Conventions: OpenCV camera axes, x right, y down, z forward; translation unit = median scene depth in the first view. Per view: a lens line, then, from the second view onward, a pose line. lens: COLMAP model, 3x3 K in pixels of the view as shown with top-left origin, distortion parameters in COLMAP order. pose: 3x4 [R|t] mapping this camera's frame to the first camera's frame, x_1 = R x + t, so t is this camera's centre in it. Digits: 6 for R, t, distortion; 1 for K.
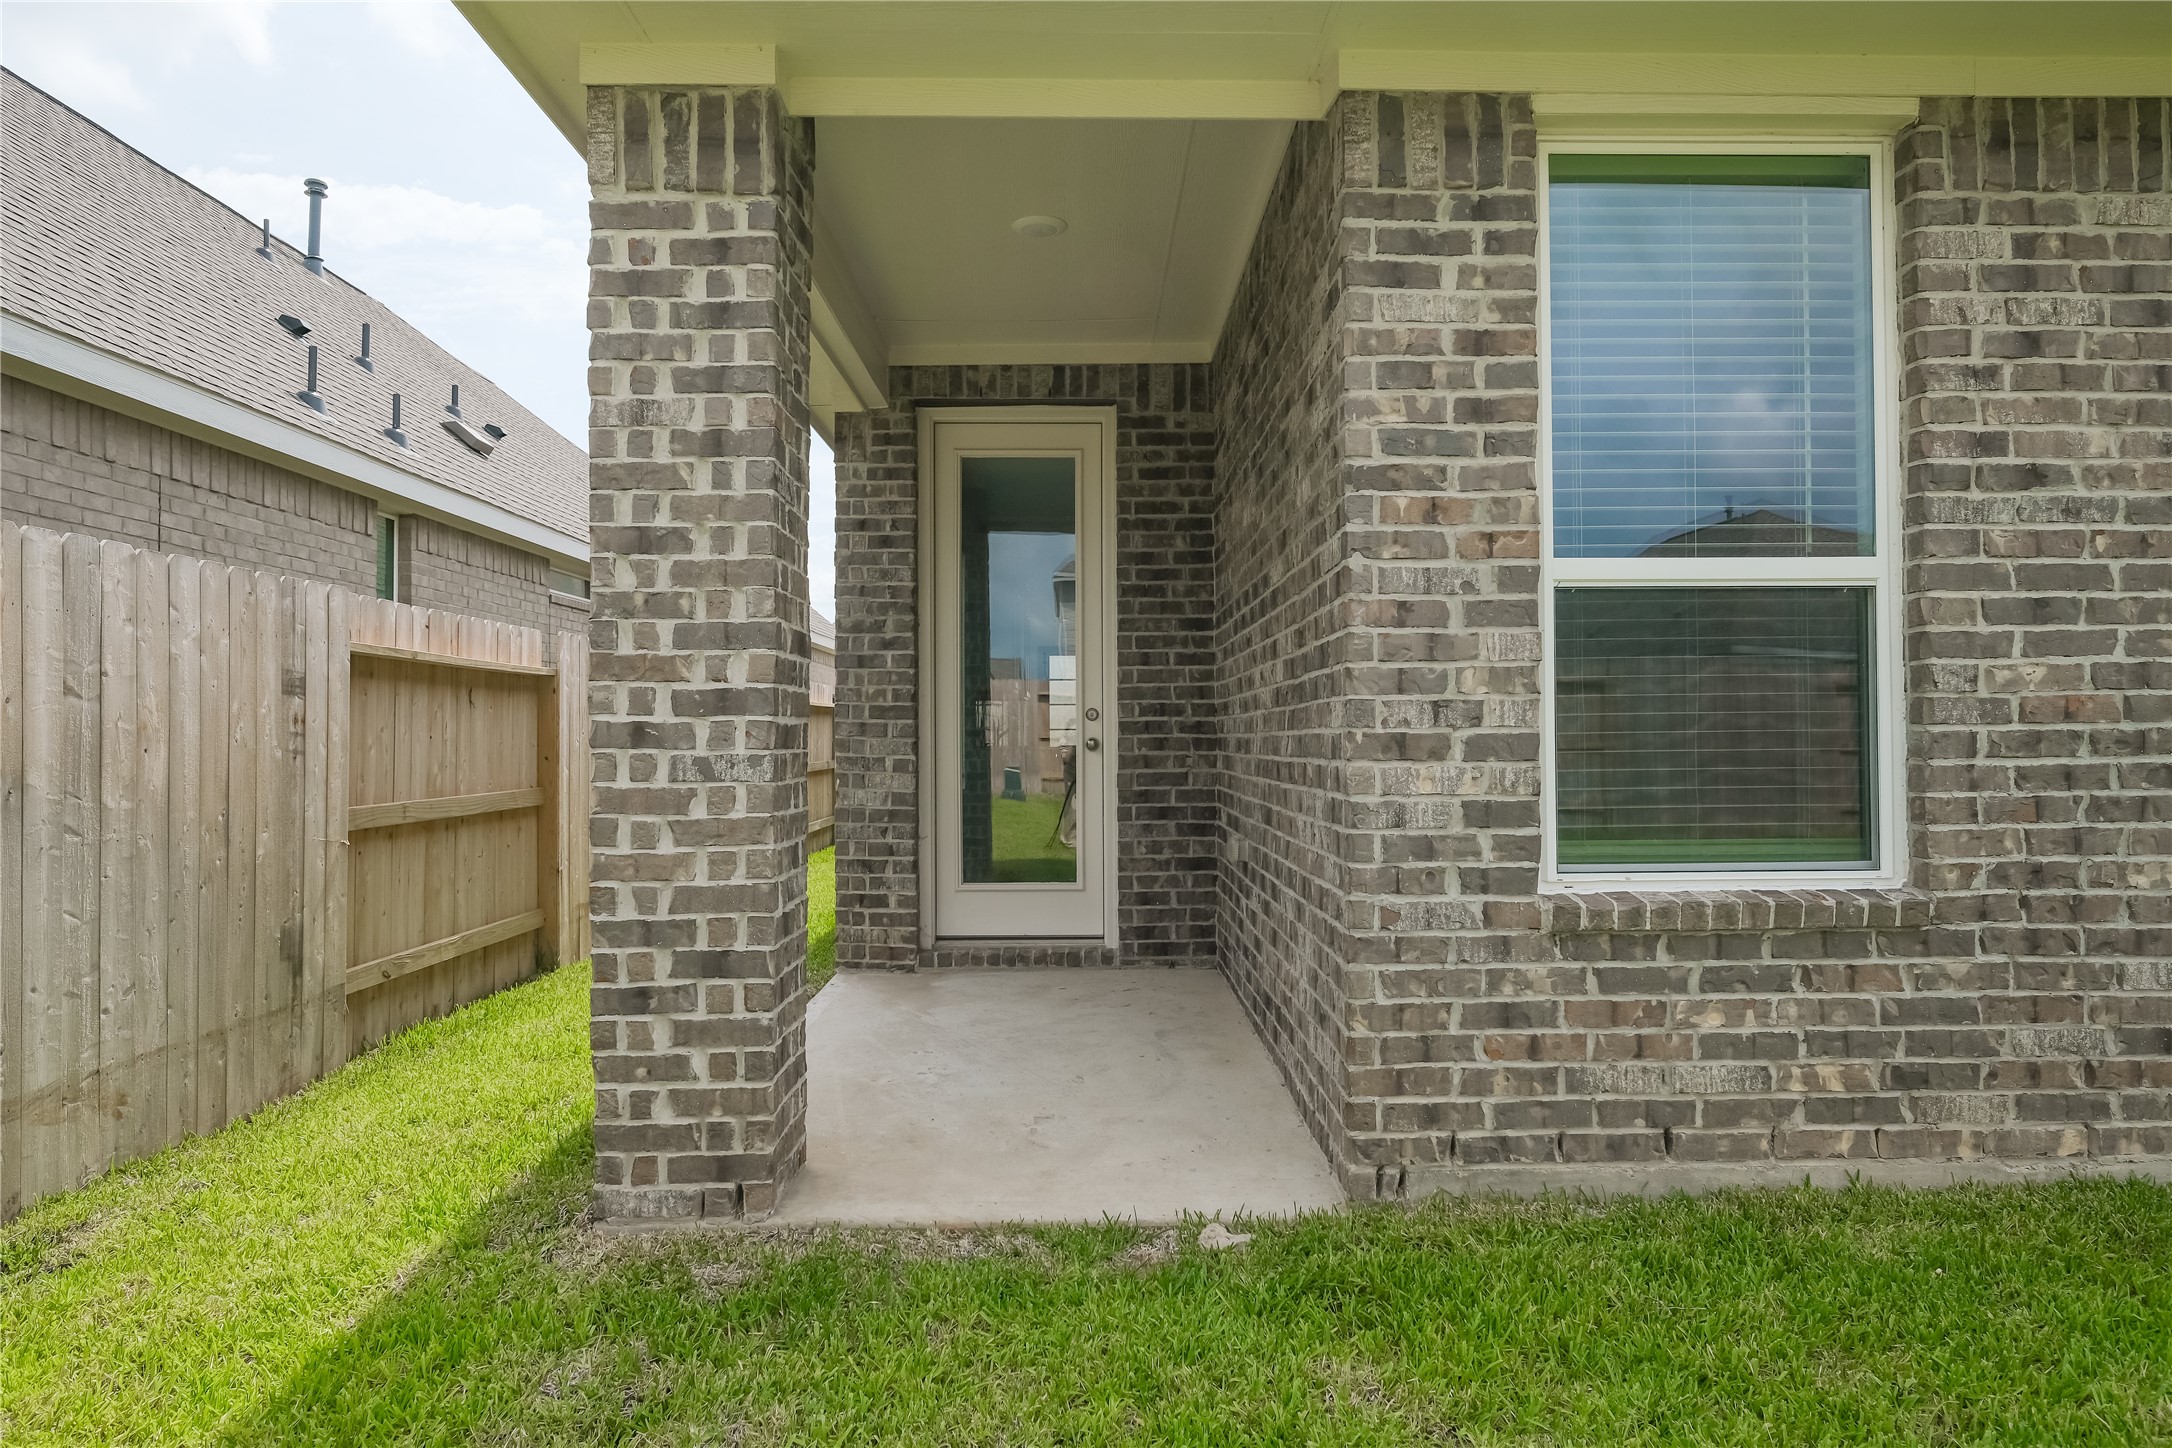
lens RADIAL K [[1377.5, 0, 1103.4], [0, 1377.5, 716.7], [0, 0, 1]] dist [-0.003926, -0.002047]
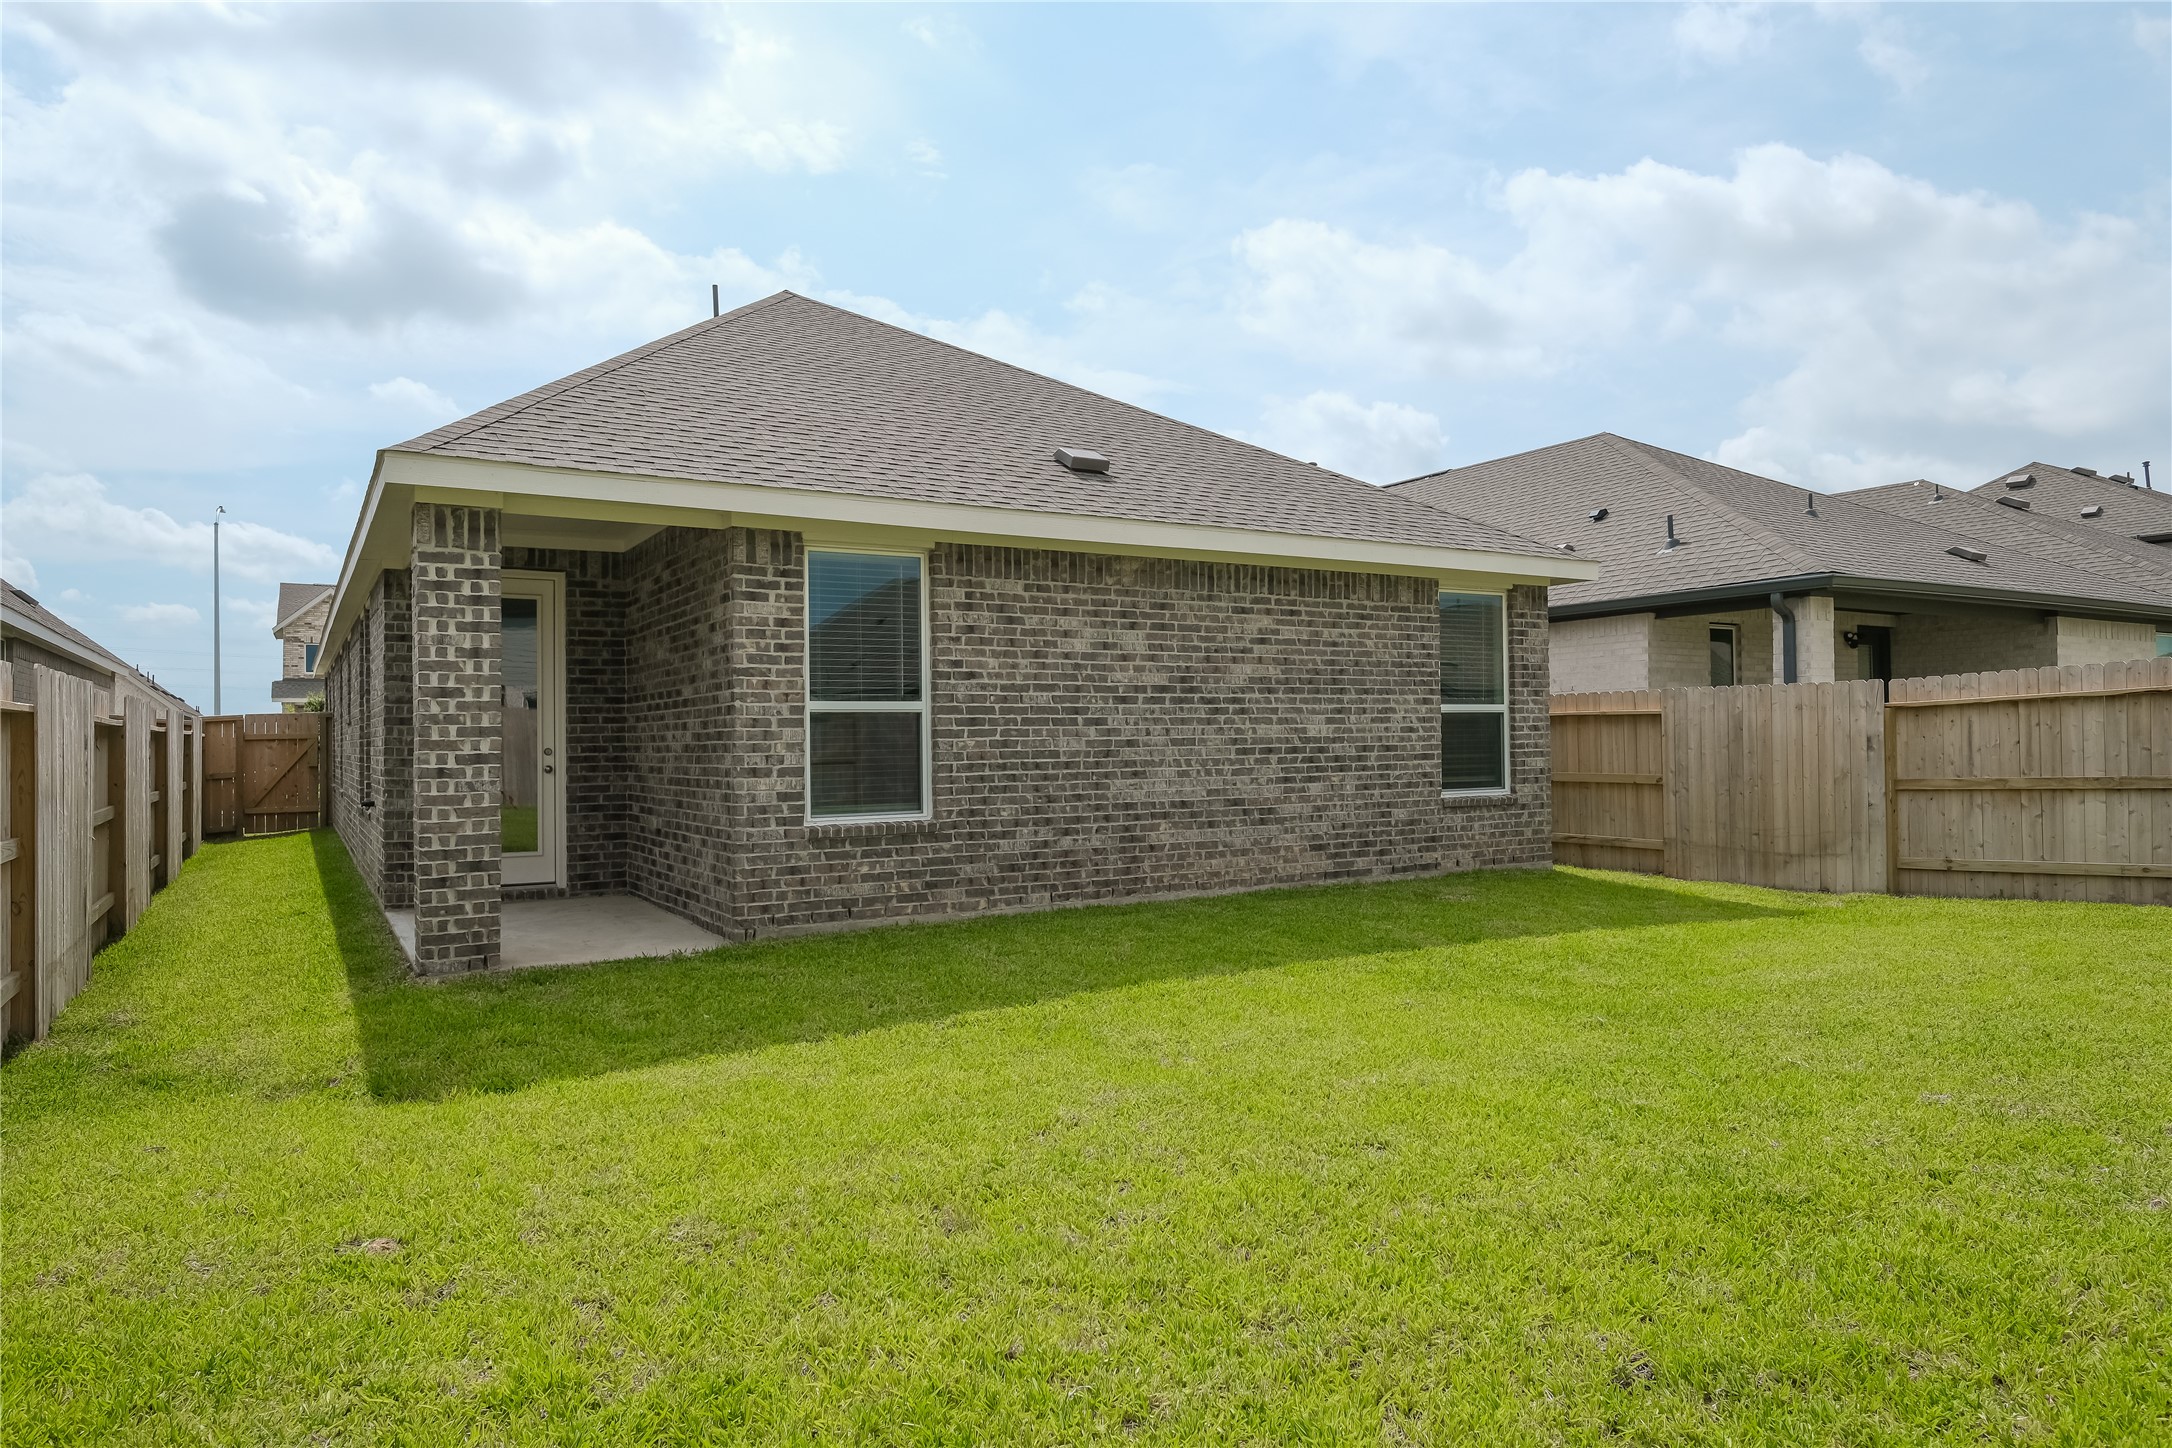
lens RADIAL K [[1377.5, 0, 1103.4], [0, 1377.5, 716.7], [0, 0, 1]] dist [-0.003926, -0.002047]
pose [[0.868239, 0.002784, 0.496138, -0.522698], [0.000327, 0.999981, -0.006184, -0.069813], [-0.496145, 0.005532, 0.868222, -1.661925]]
